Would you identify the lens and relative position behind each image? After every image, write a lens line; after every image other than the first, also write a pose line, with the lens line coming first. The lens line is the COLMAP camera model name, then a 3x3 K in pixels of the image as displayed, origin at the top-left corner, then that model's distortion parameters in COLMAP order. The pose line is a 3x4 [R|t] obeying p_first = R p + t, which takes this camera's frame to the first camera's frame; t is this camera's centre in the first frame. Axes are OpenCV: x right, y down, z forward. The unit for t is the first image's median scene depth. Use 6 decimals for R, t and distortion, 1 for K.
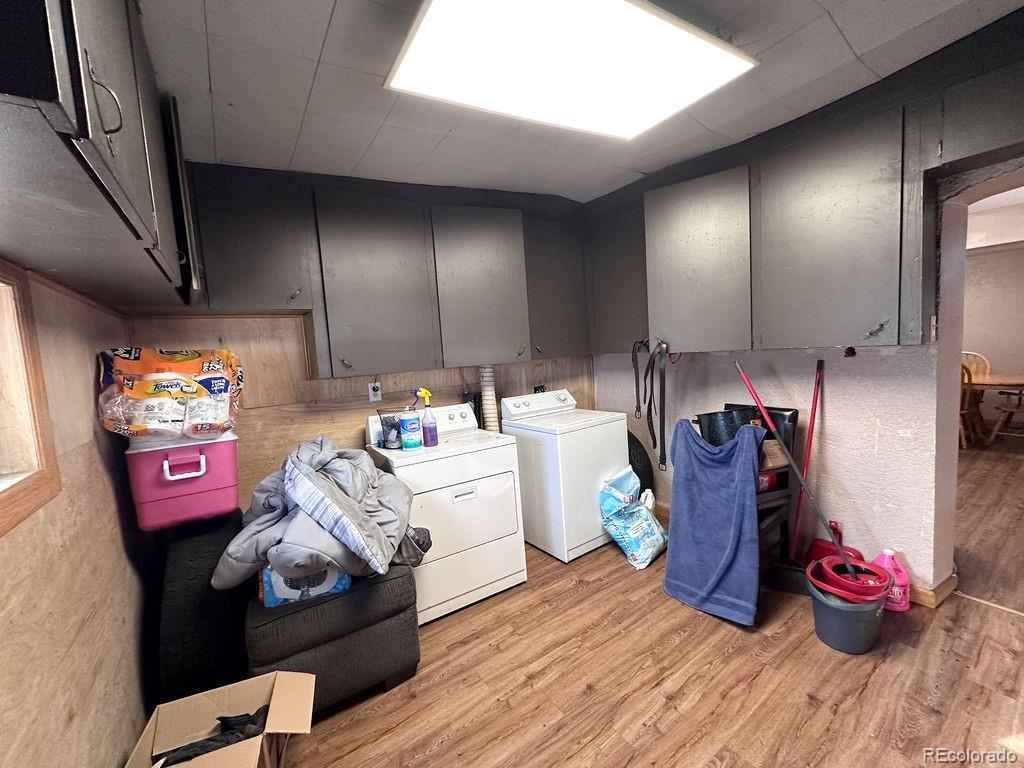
lens RADIAL K [[407.6, 0, 516.0], [0, 407.6, 391.5], [0, 0, 1]] dist [-0.002878, 0.000078]
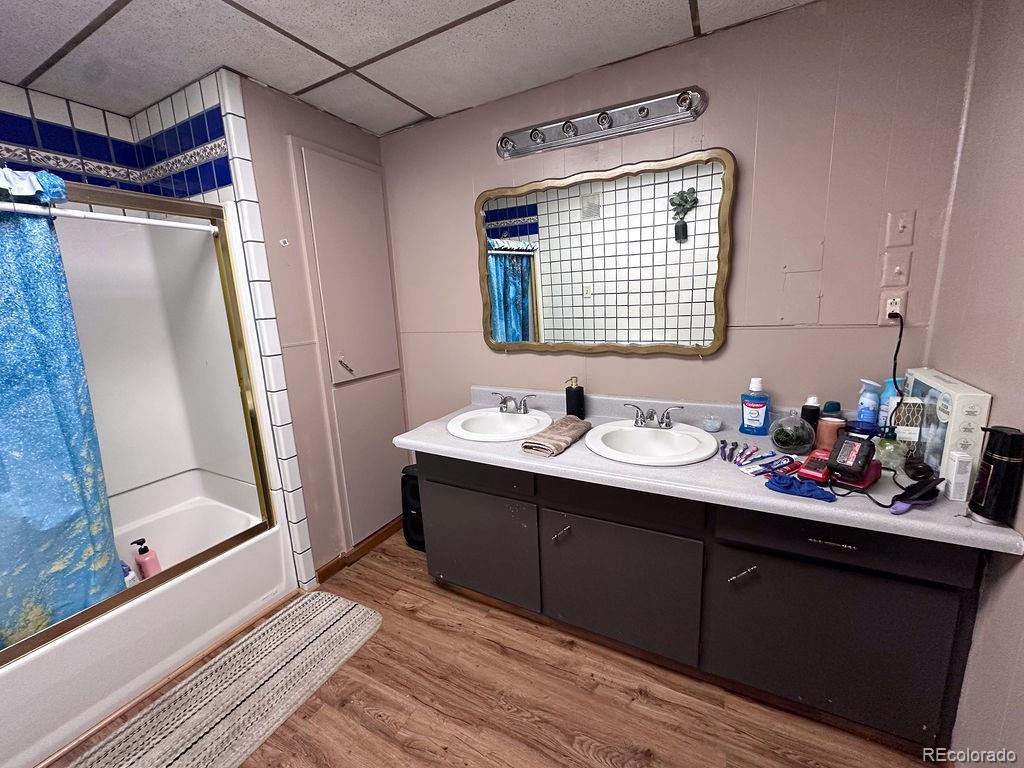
lens RADIAL K [[407.6, 0, 514.3], [0, 407.6, 381.5], [0, 0, 1]] dist [-0.002878, 0.000078]
pose [[0.450566, 0.195211, -0.871139, 0.450696], [-0.085002, 0.980748, 0.175809, -0.025069], [0.888687, -0.005165, 0.458485, 0.359338]]
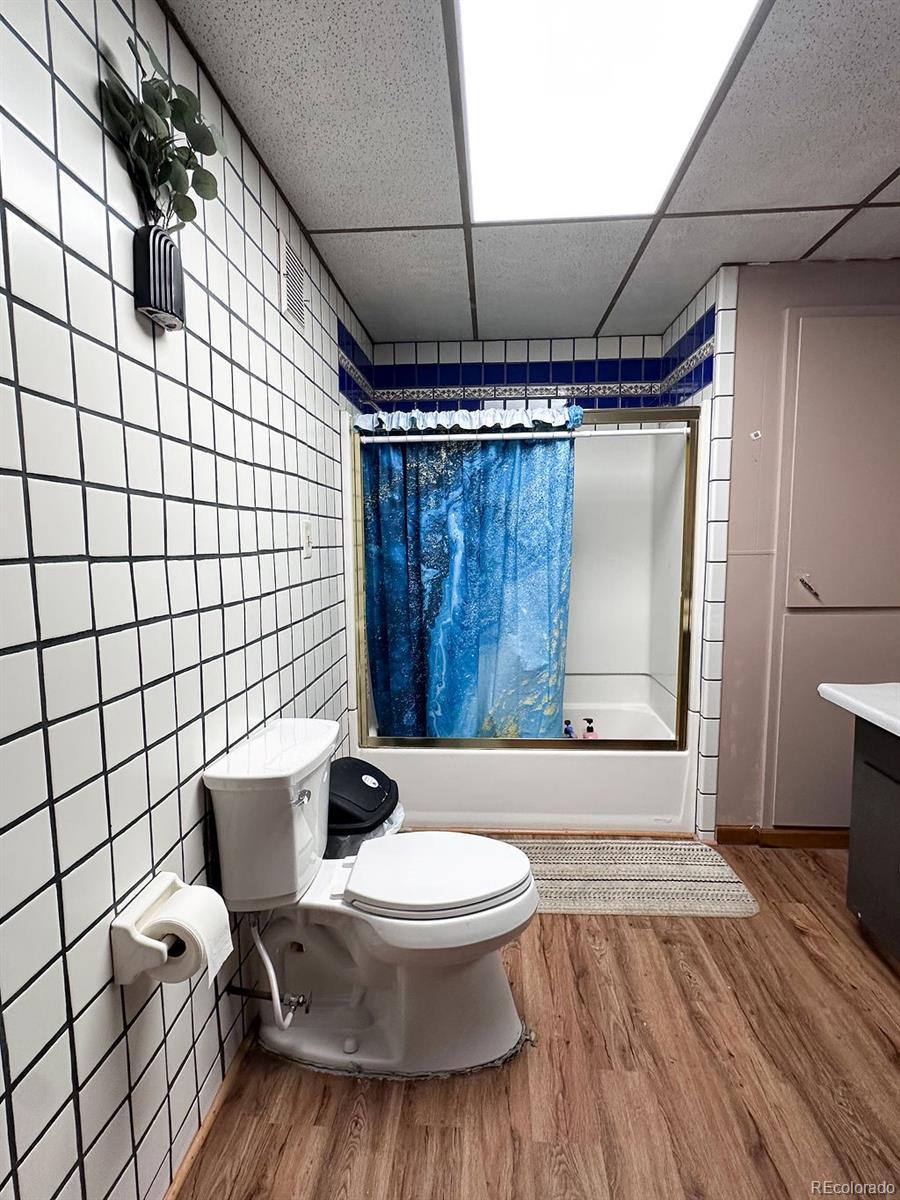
lens RADIAL K [[596.7, 0, 450.4], [0, 596.7, 599.2], [0, 0, 1]] dist [0.000223, -0.000661]
pose [[-0.634709, 0.128193, -0.762044, 0.593308], [-0.057426, 0.975592, 0.211947, -0.026403], [0.770615, 0.178286, -0.611855, 0.538501]]
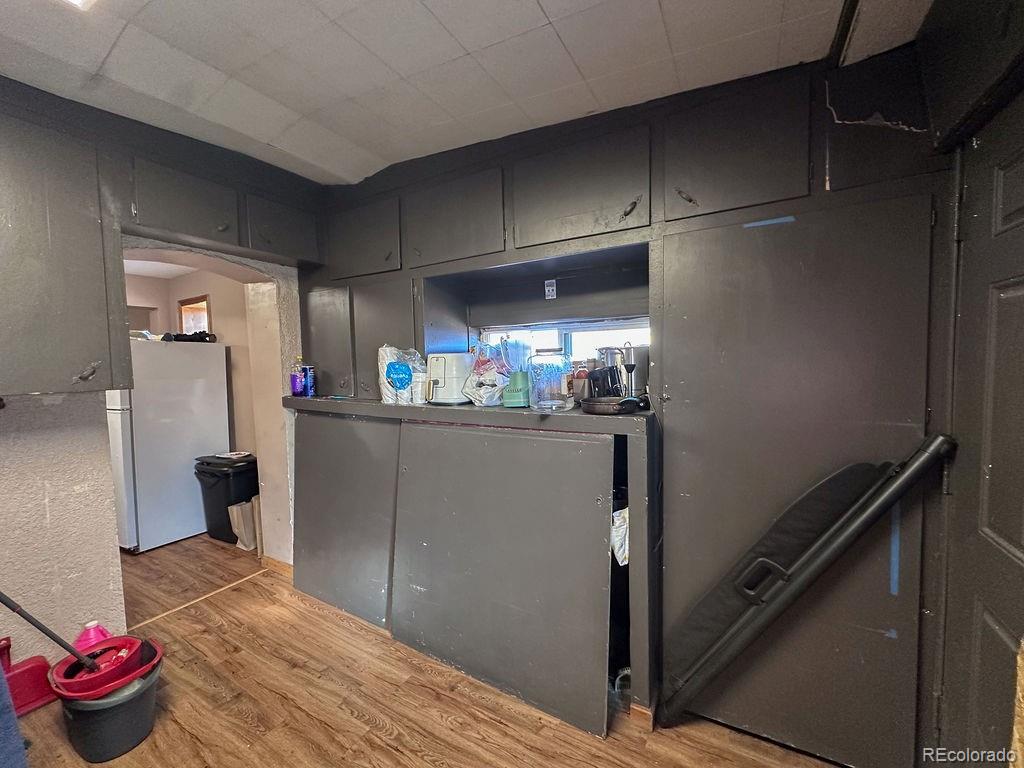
lens RADIAL K [[407.6, 0, 515.6], [0, 407.6, 385.4], [0, 0, 1]] dist [-0.002878, 0.000078]
pose [[-0.410484, 0.006160, 0.911847, -0.363951], [0.149922, 0.986825, 0.060823, -0.044307], [-0.899459, 0.161672, -0.405999, 0.608228]]
